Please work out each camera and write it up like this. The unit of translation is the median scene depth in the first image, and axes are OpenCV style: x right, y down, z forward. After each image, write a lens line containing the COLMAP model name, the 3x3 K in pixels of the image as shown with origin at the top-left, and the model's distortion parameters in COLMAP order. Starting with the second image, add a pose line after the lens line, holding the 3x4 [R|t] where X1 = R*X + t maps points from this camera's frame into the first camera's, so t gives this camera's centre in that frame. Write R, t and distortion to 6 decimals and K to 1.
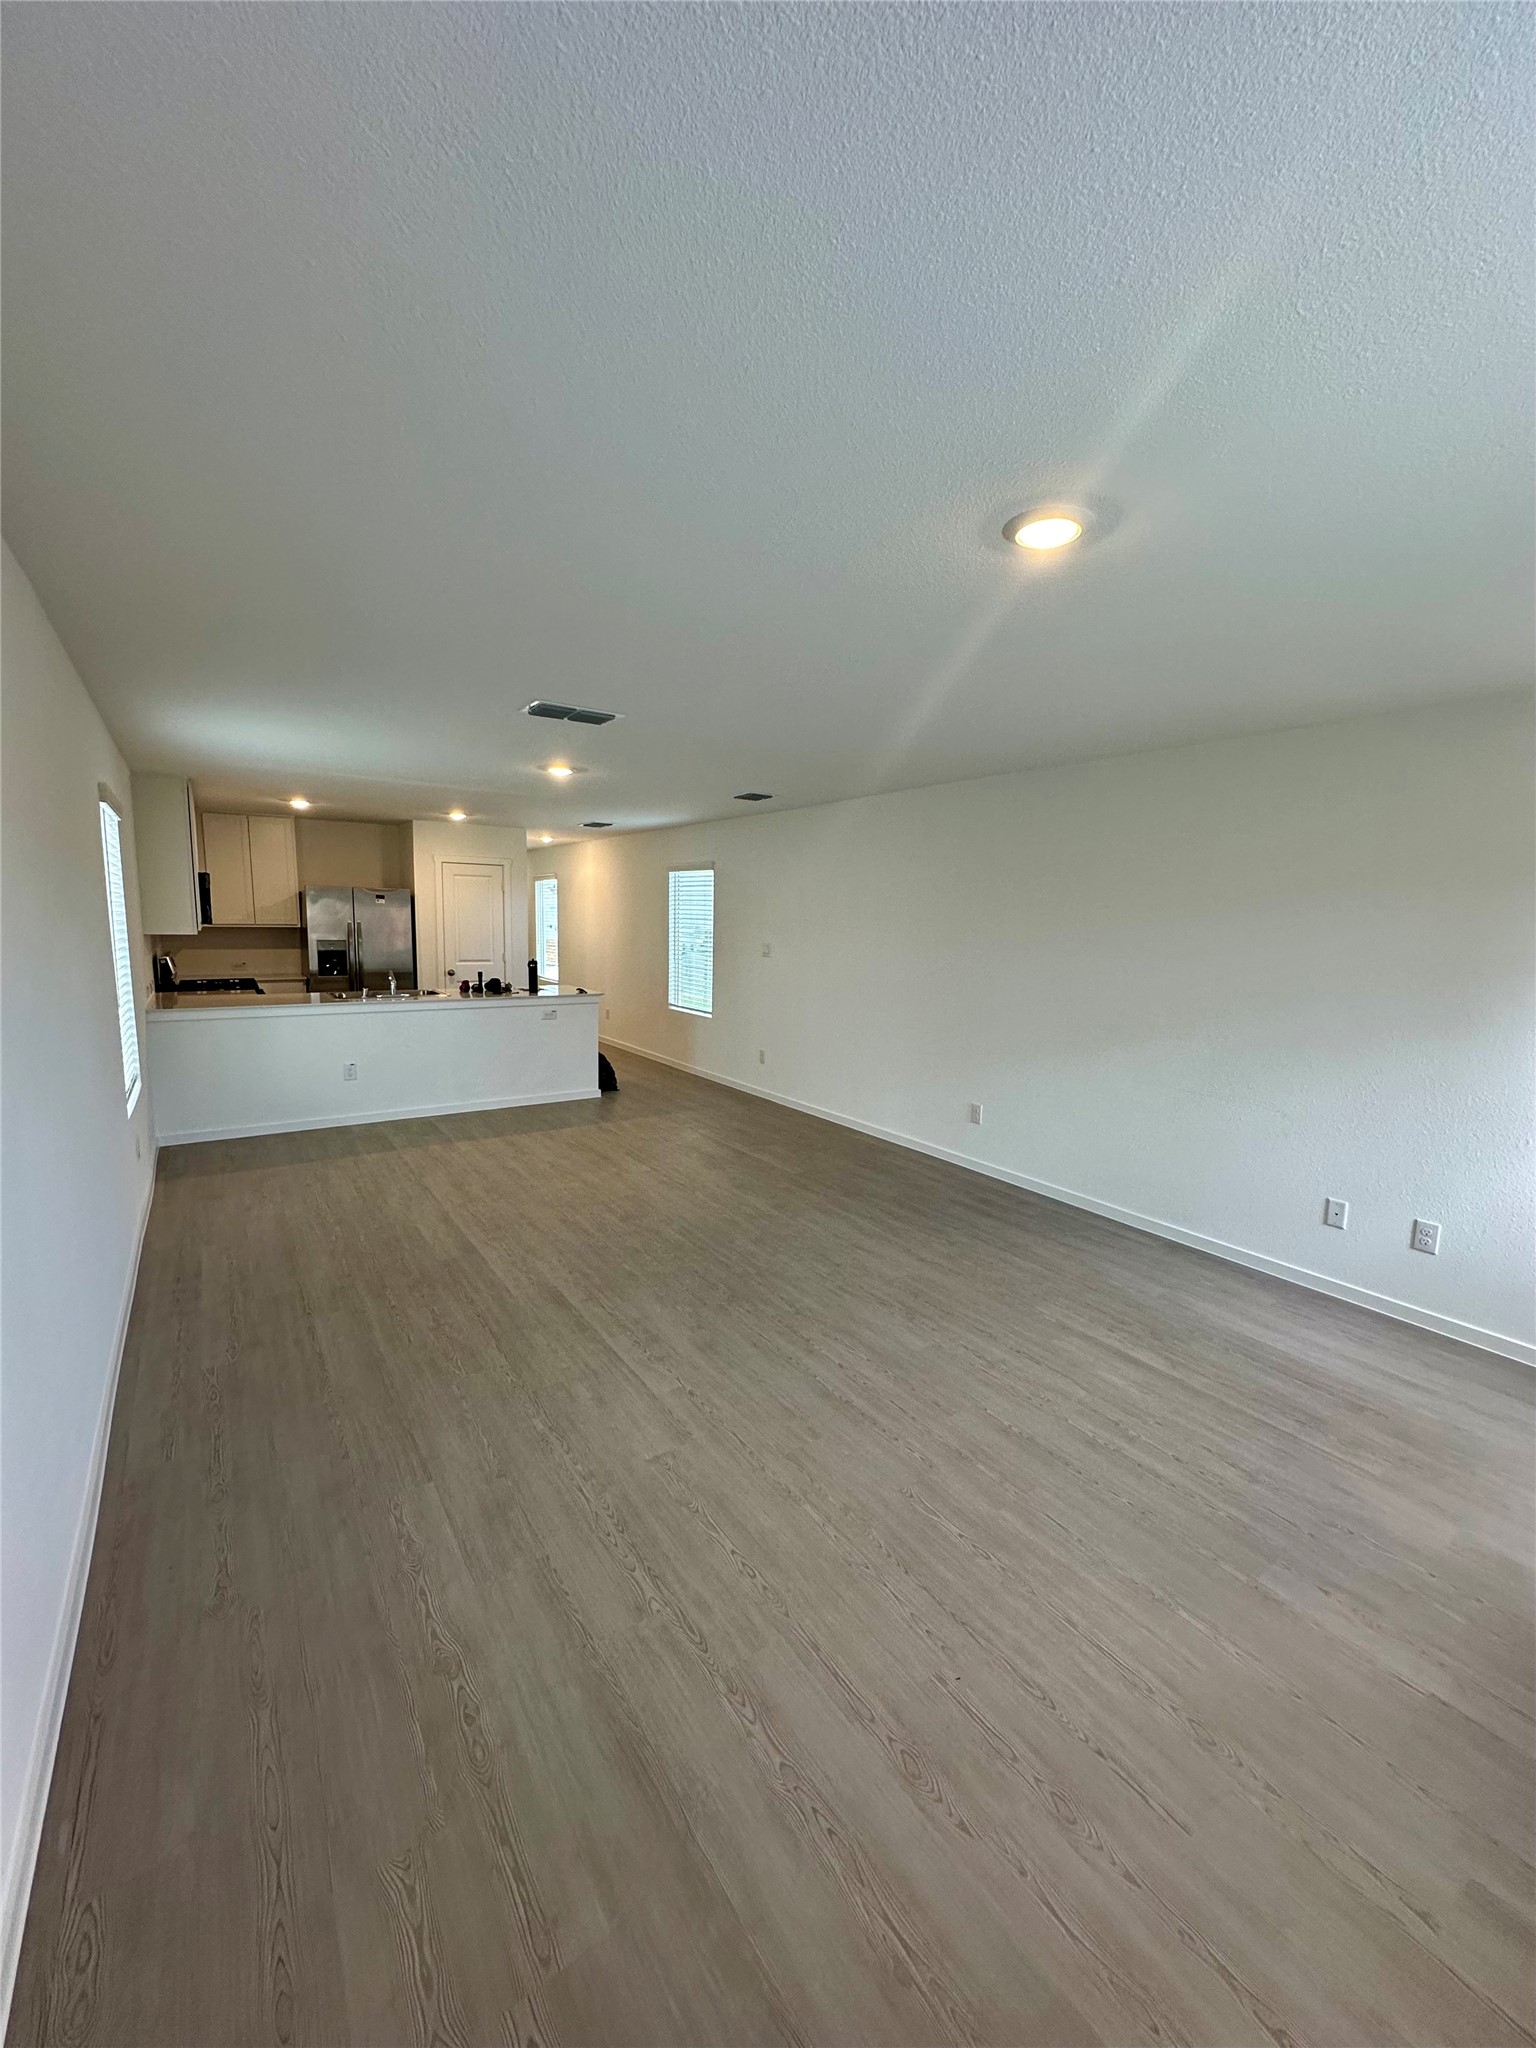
lens RADIAL K [[812.6, 0, 768.0], [0, 812.6, 1024.0], [0, 0, 1]] dist [-0.002758, 0.000272]
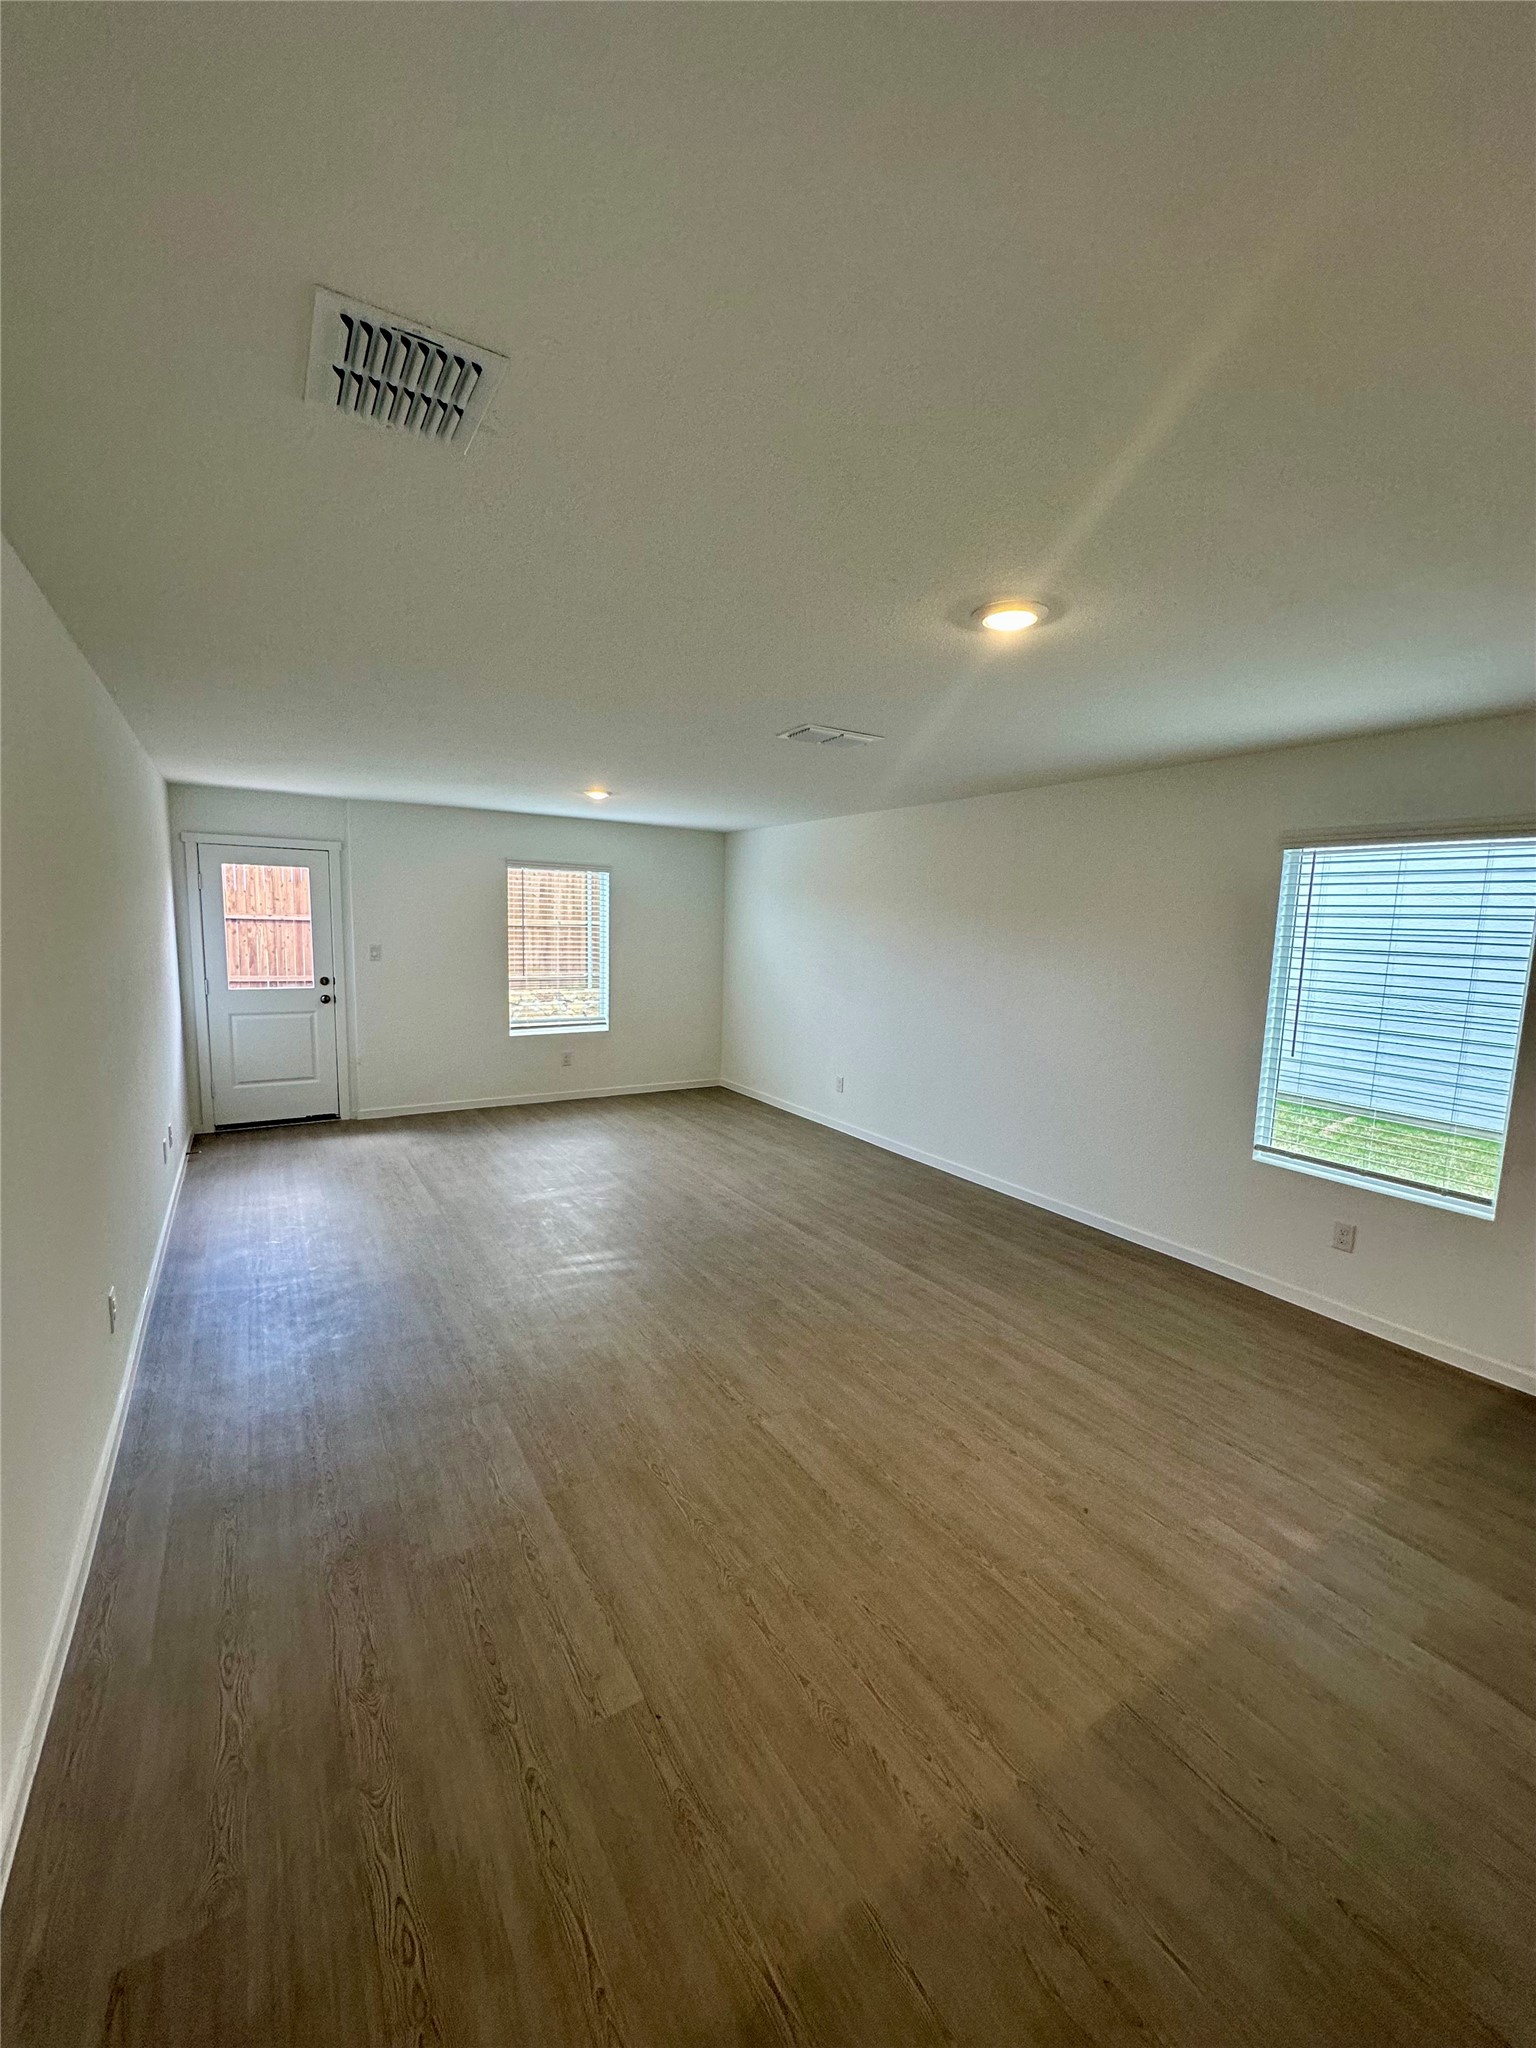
lens RADIAL K [[812.6, 0, 768.0], [0, 812.6, 1024.0], [0, 0, 1]] dist [-0.002758, 0.000272]
pose [[-0.998252, -0.051351, 0.029268, -0.187958], [-0.041913, 0.964147, 0.262039, -0.264153], [-0.041675, 0.260354, -0.964613, 1.808365]]
